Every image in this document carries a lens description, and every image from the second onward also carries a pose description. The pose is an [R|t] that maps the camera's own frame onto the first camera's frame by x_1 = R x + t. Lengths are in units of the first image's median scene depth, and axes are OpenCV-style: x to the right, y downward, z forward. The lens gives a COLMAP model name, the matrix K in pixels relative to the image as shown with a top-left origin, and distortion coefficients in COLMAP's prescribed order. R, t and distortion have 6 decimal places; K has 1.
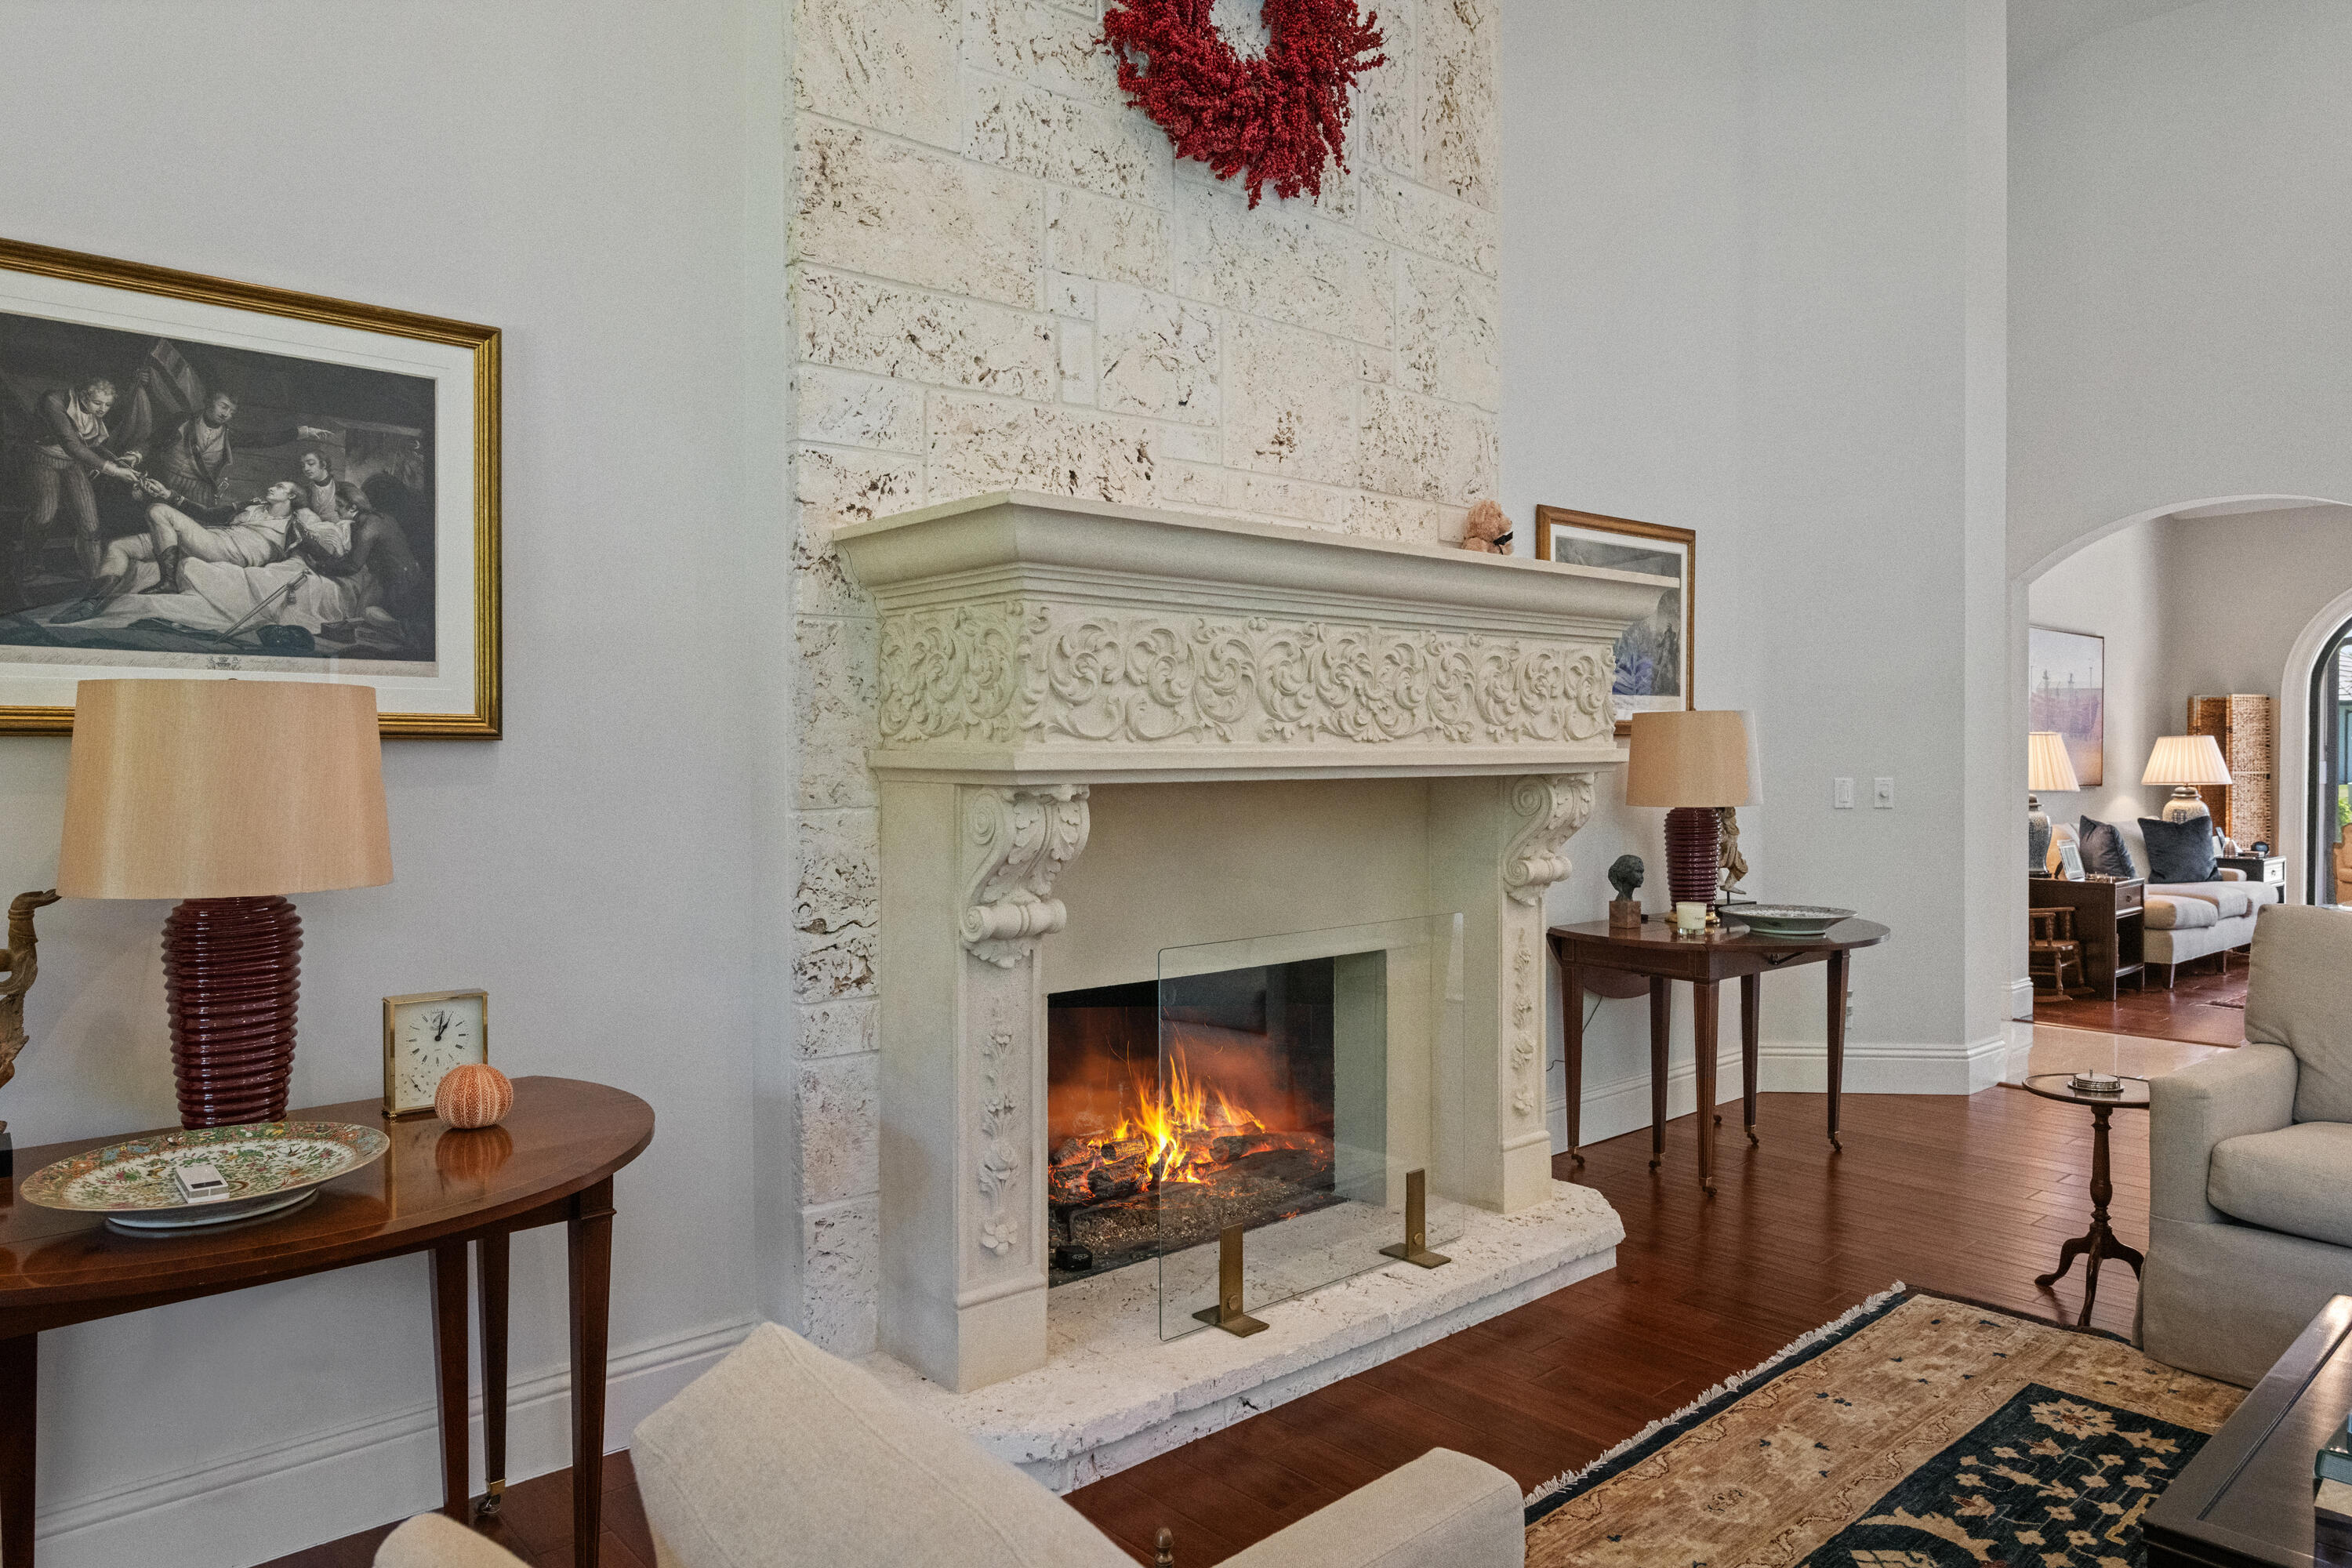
lens RADIAL K [[1501.7, 0, 1178.9], [0, 1501.7, 765.4], [0, 0, 1]] dist [0.000433, 0.000377]
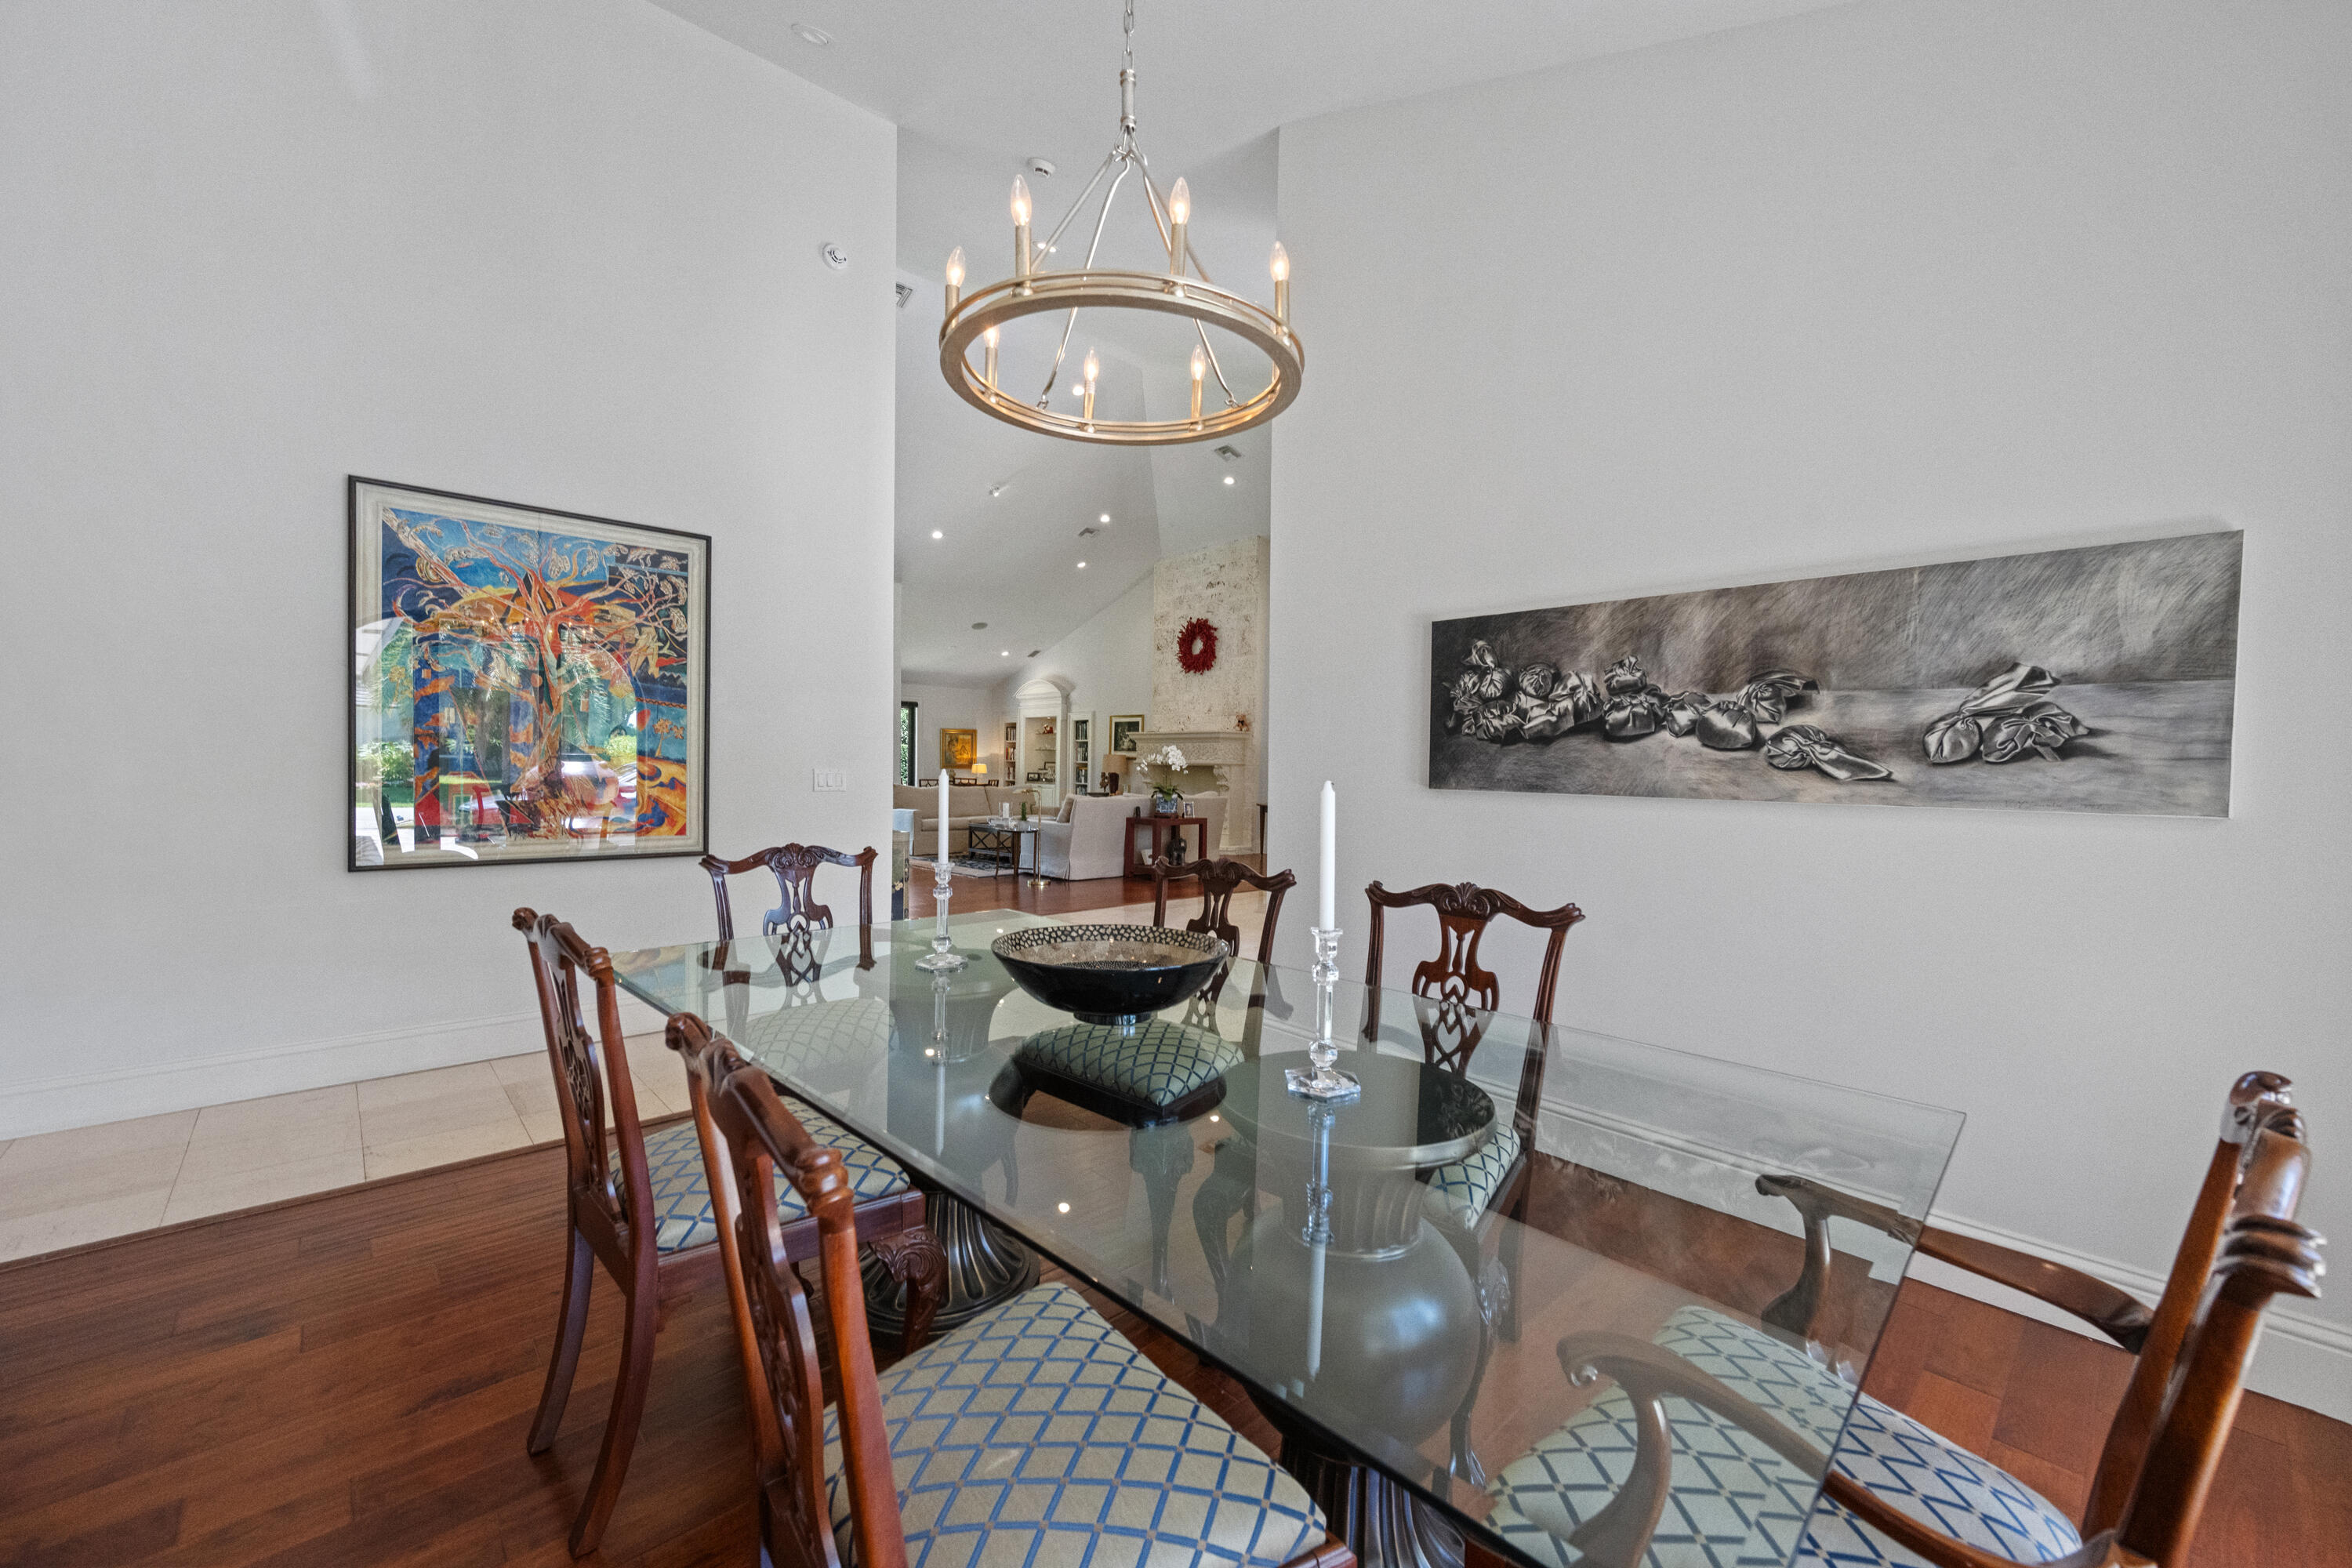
lens RADIAL K [[925.7, 0, 1176.0], [0, 925.7, 784.0], [0, 0, 1]] dist [0.000291, 0.000067]
pose [[0.023943, 0.022027, -0.999471, 4.630058], [-0.028979, 0.999352, 0.021330, 0.003830], [0.999293, 0.028452, 0.024566, 0.957594]]
